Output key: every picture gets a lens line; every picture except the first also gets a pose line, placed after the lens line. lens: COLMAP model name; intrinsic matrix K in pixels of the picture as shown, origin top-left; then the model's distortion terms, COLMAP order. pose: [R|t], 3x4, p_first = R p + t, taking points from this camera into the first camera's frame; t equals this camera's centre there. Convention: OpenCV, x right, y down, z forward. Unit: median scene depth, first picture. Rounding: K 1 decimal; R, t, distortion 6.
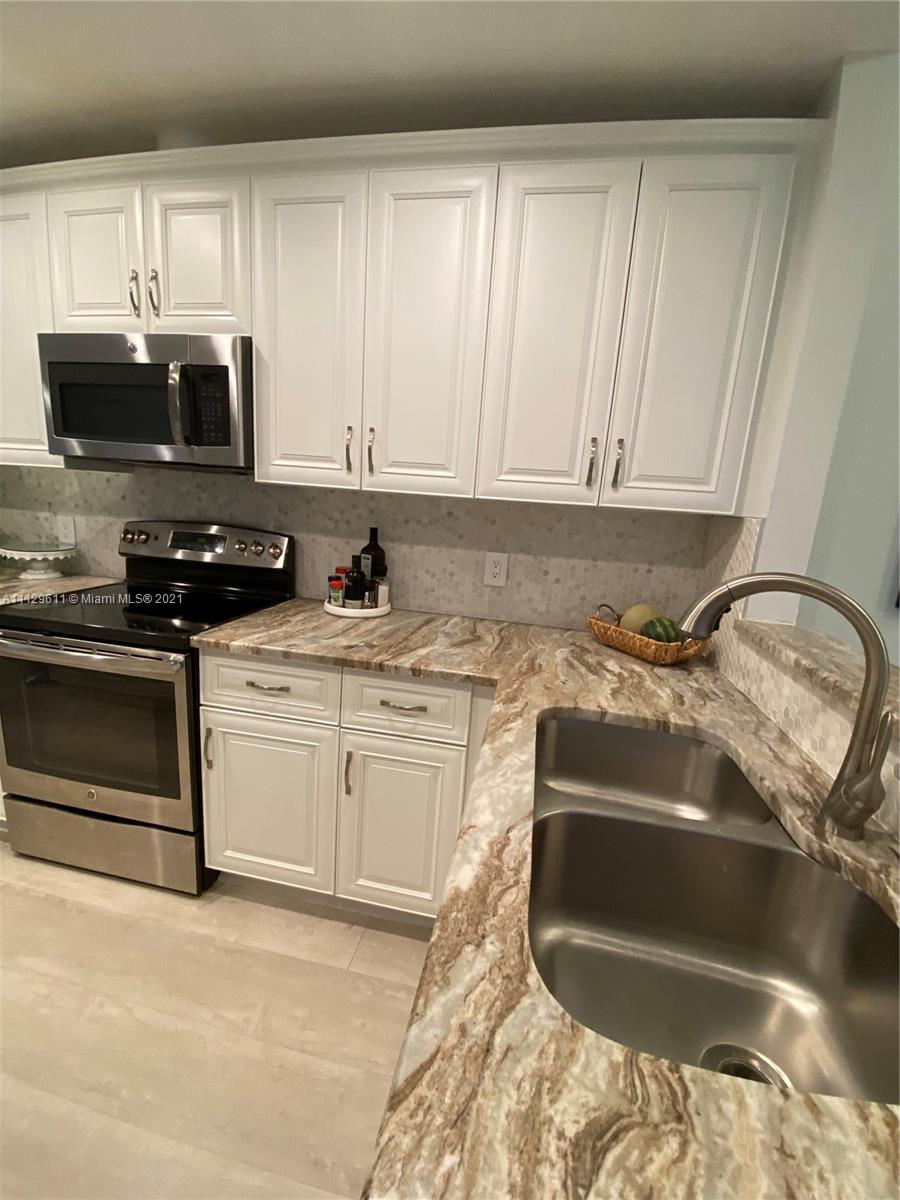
lens RADIAL K [[480.6, 0, 456.2], [0, 480.6, 597.2], [0, 0, 1]] dist [0.008426, -0.014665]
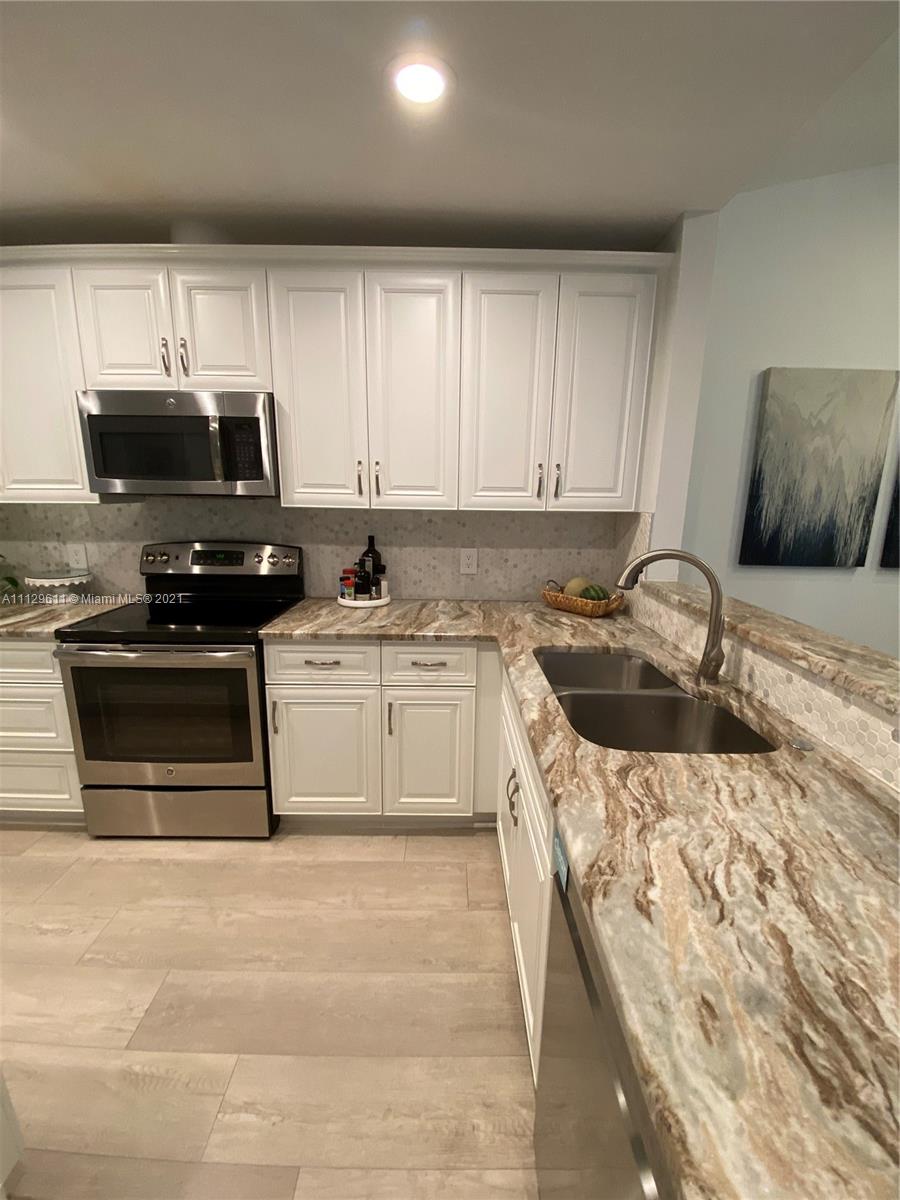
lens RADIAL K [[480.6, 0, 454.8], [0, 480.6, 598.8], [0, 0, 1]] dist [0.008426, -0.014665]
pose [[0.979972, -0.093239, 0.175959, -0.231750], [0.090557, 0.995620, 0.023232, 0.011925], [-0.177354, -0.006833, 0.984123, -0.335216]]
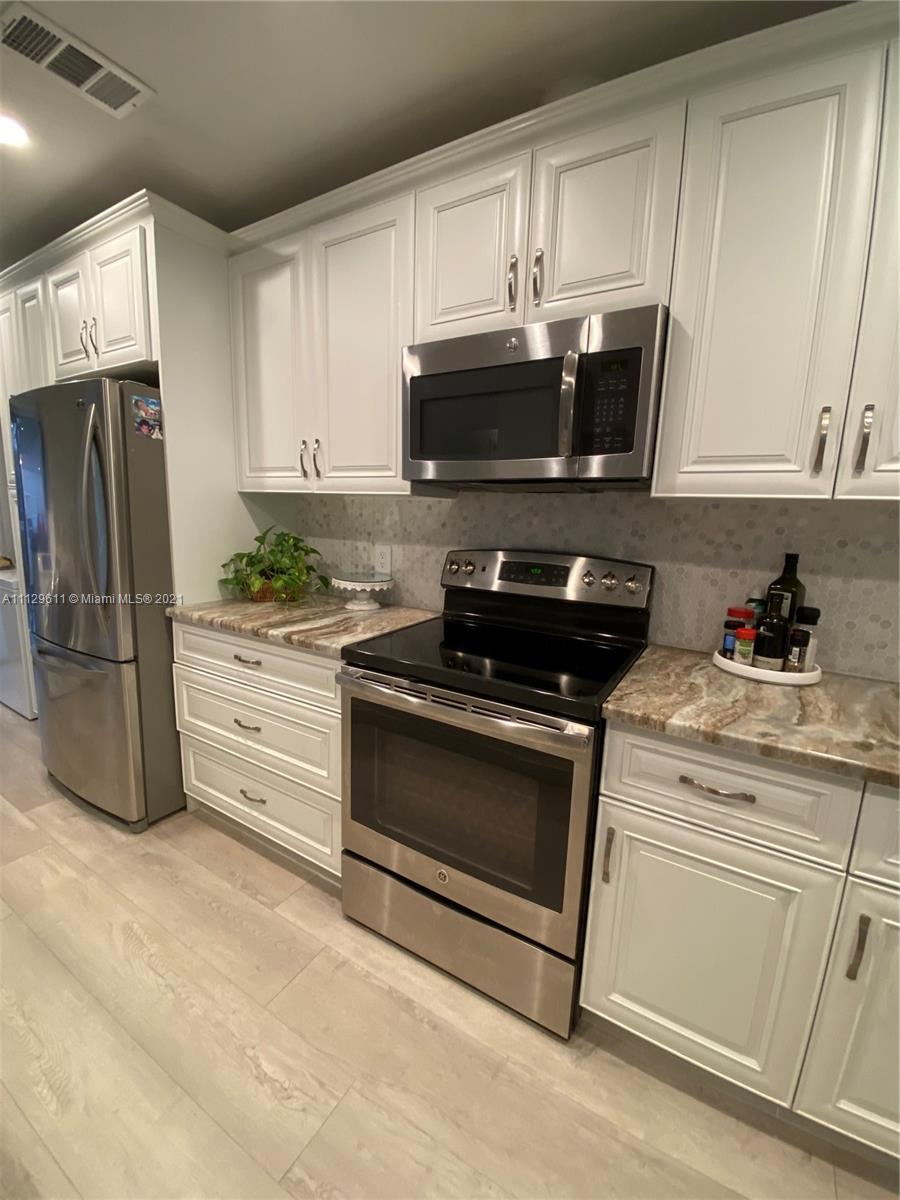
lens RADIAL K [[480.6, 0, 451.1], [0, 480.6, 595.0], [0, 0, 1]] dist [0.008426, -0.014665]
pose [[0.934715, 0.019047, -0.354887, -0.466581], [-0.037960, 0.998201, -0.046406, -0.039715], [0.353364, 0.056847, 0.933757, 0.195639]]
